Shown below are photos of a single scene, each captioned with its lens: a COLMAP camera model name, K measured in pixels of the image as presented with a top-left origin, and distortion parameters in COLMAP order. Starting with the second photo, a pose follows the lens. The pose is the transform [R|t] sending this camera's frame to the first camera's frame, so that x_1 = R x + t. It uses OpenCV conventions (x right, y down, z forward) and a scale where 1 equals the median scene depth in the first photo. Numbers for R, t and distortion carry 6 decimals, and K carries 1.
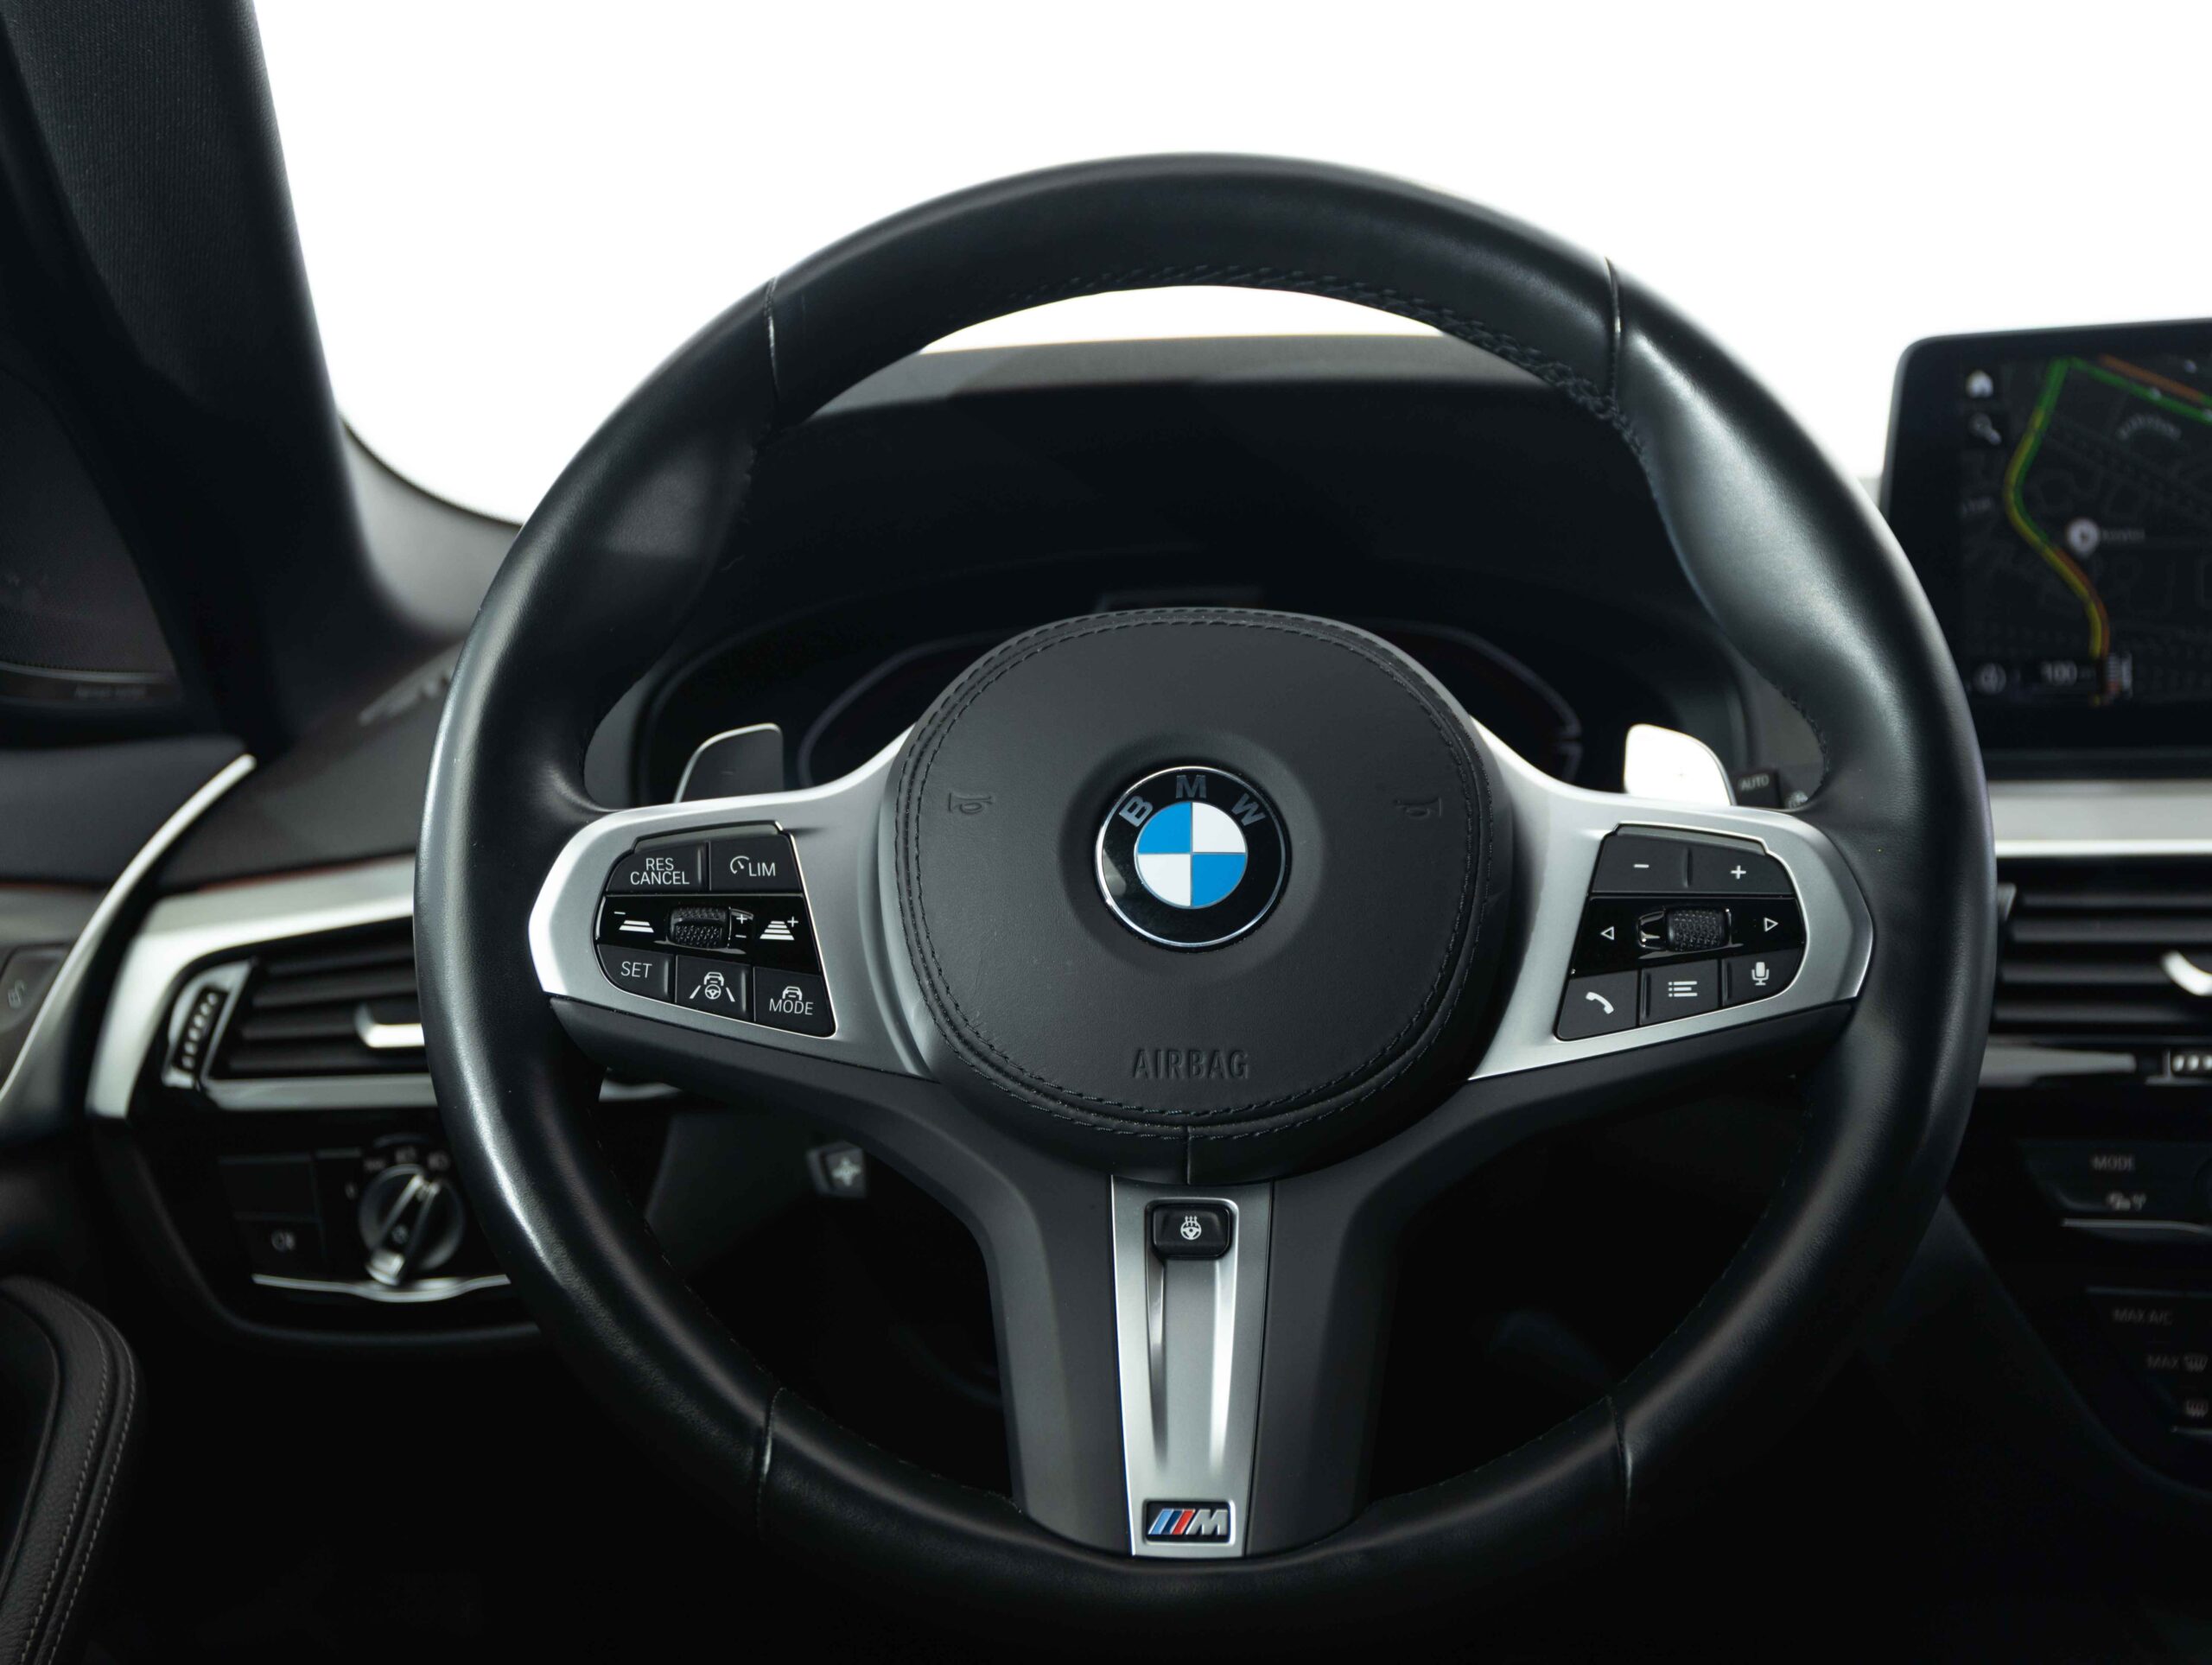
lens RADIAL K [[2425.7, 0, 1115.5], [0, 2425.7, 810.3], [0, 0, 1]] dist [0.000561, 0.000000]
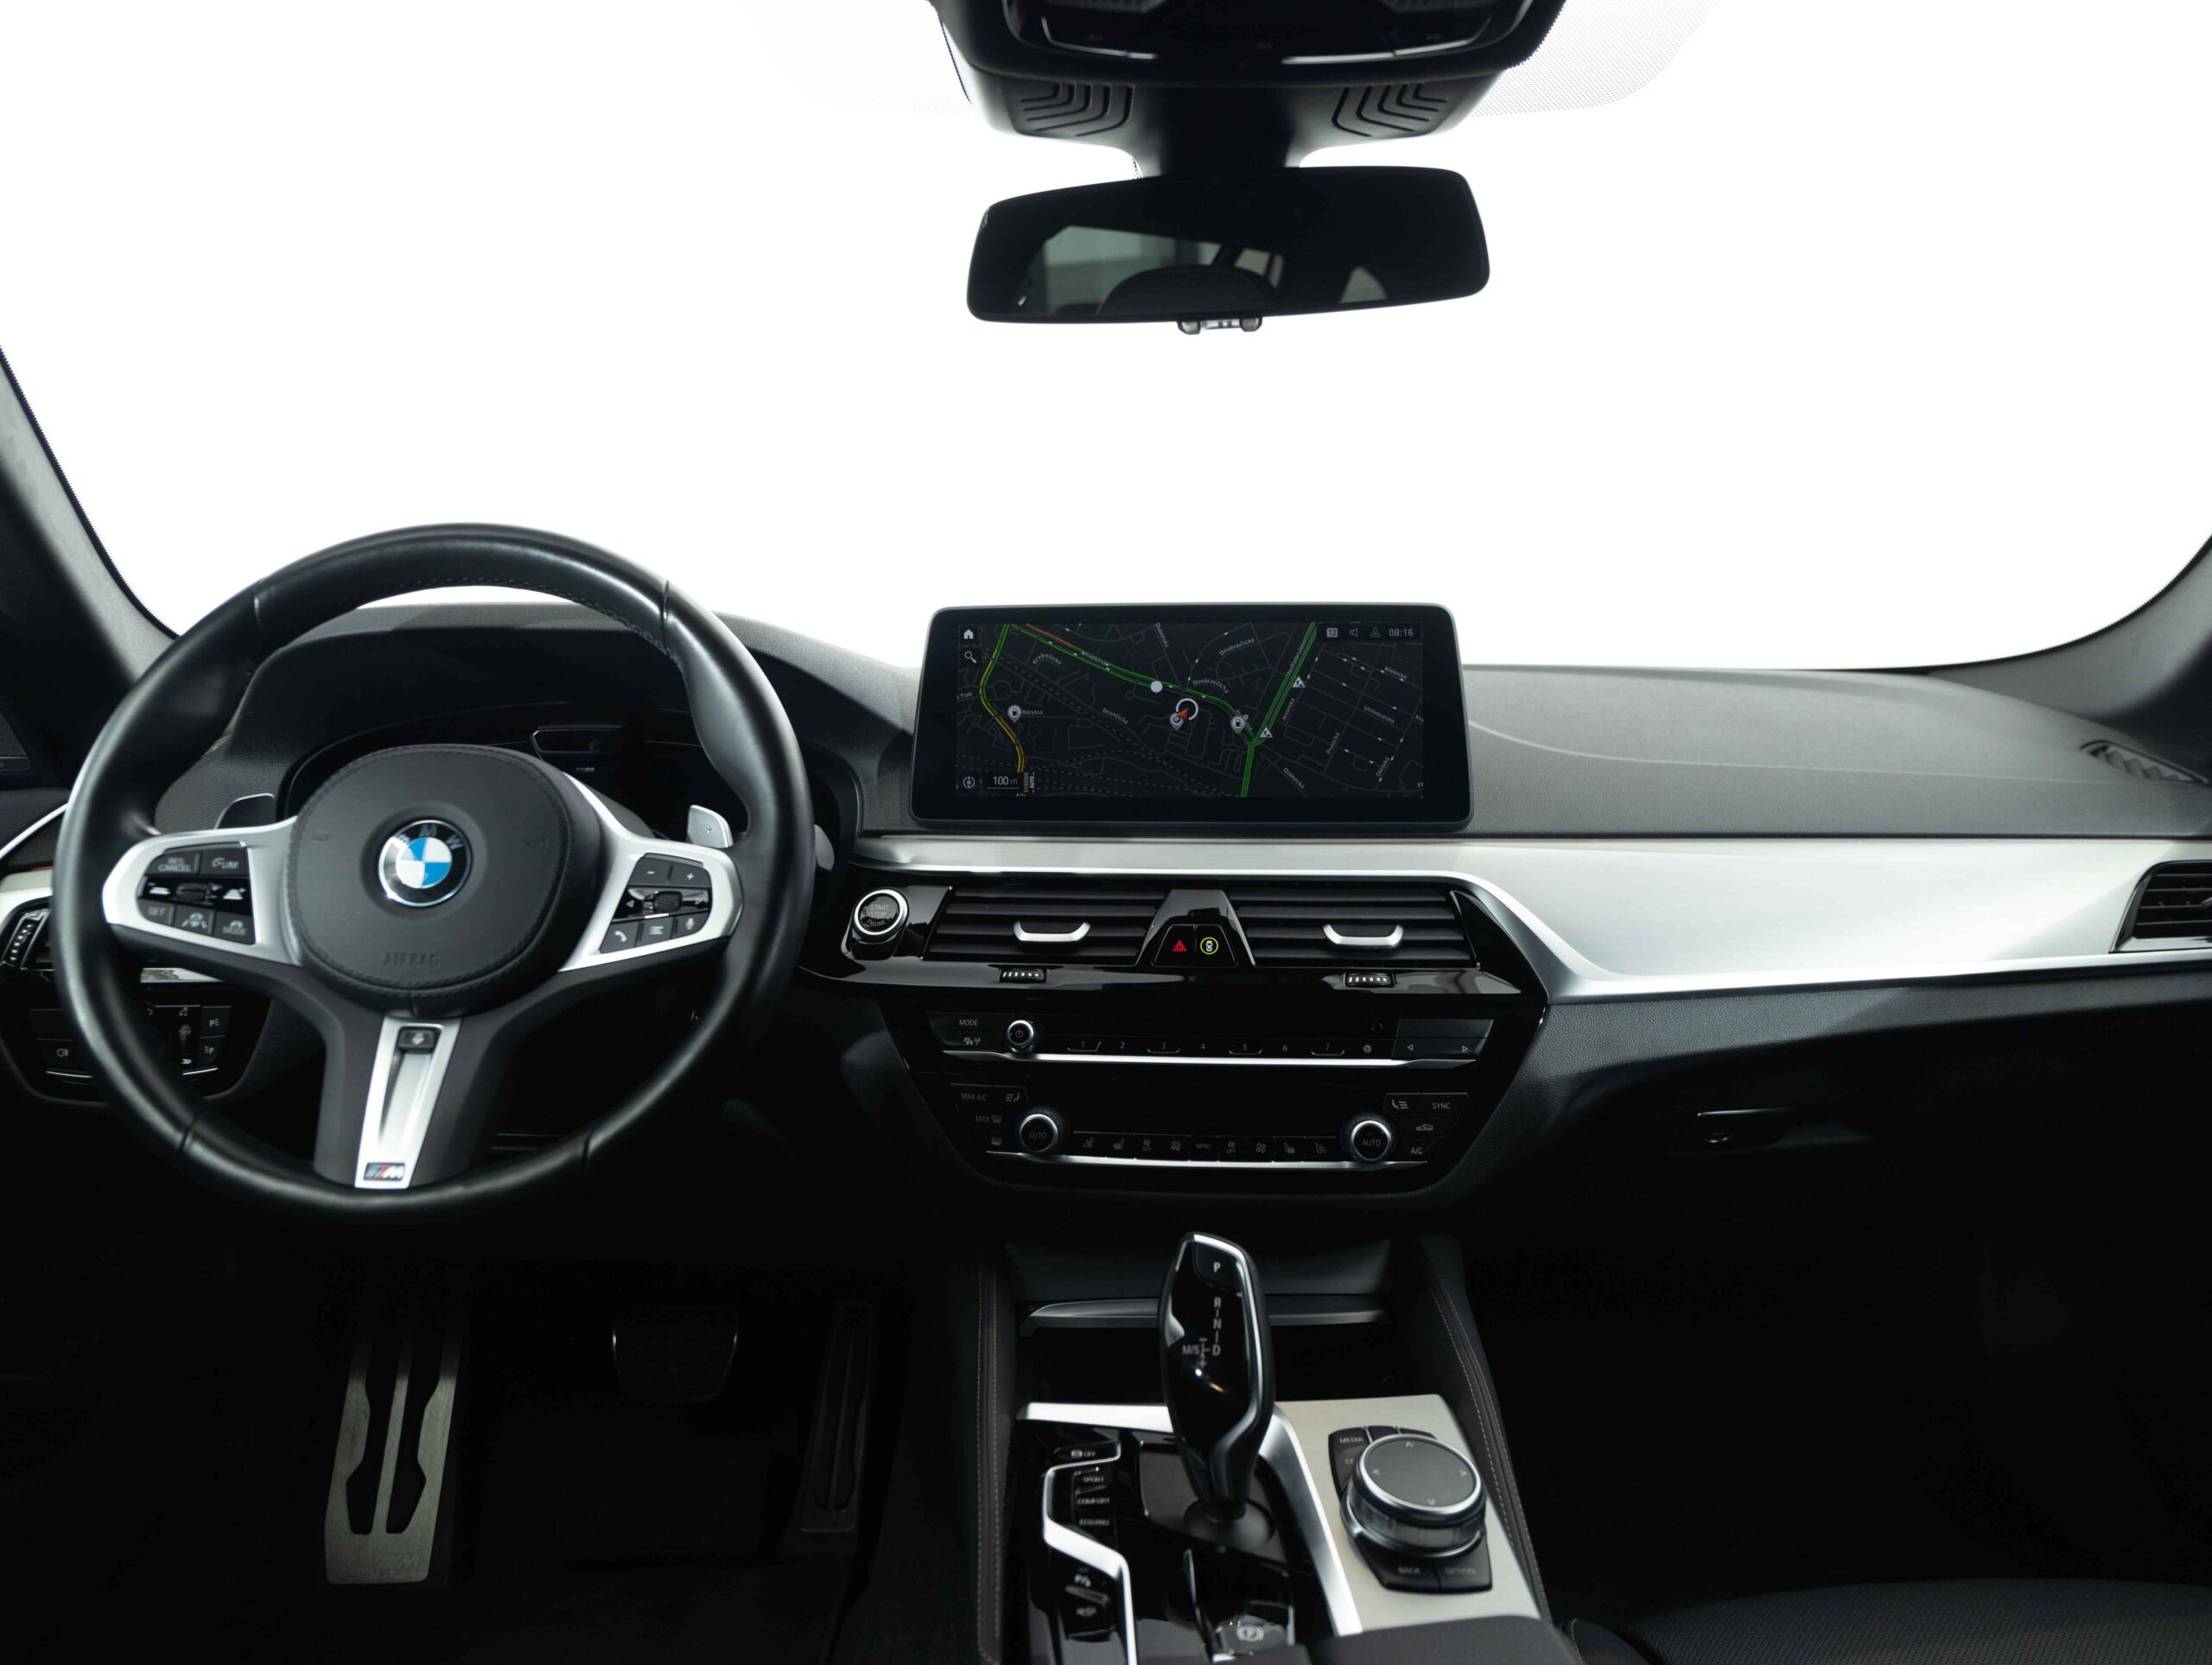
lens RADIAL K [[1562.9, 0, 1097.2], [0, 1562.9, 824.1], [0, 0, 1]] dist [-0.024743, -0.002167]
pose [[0.995554, 0.024177, 0.091042, 0.473269], [-0.023684, 0.999698, -0.006490, -0.019281], [-0.091172, 0.004305, 0.995826, -0.387189]]
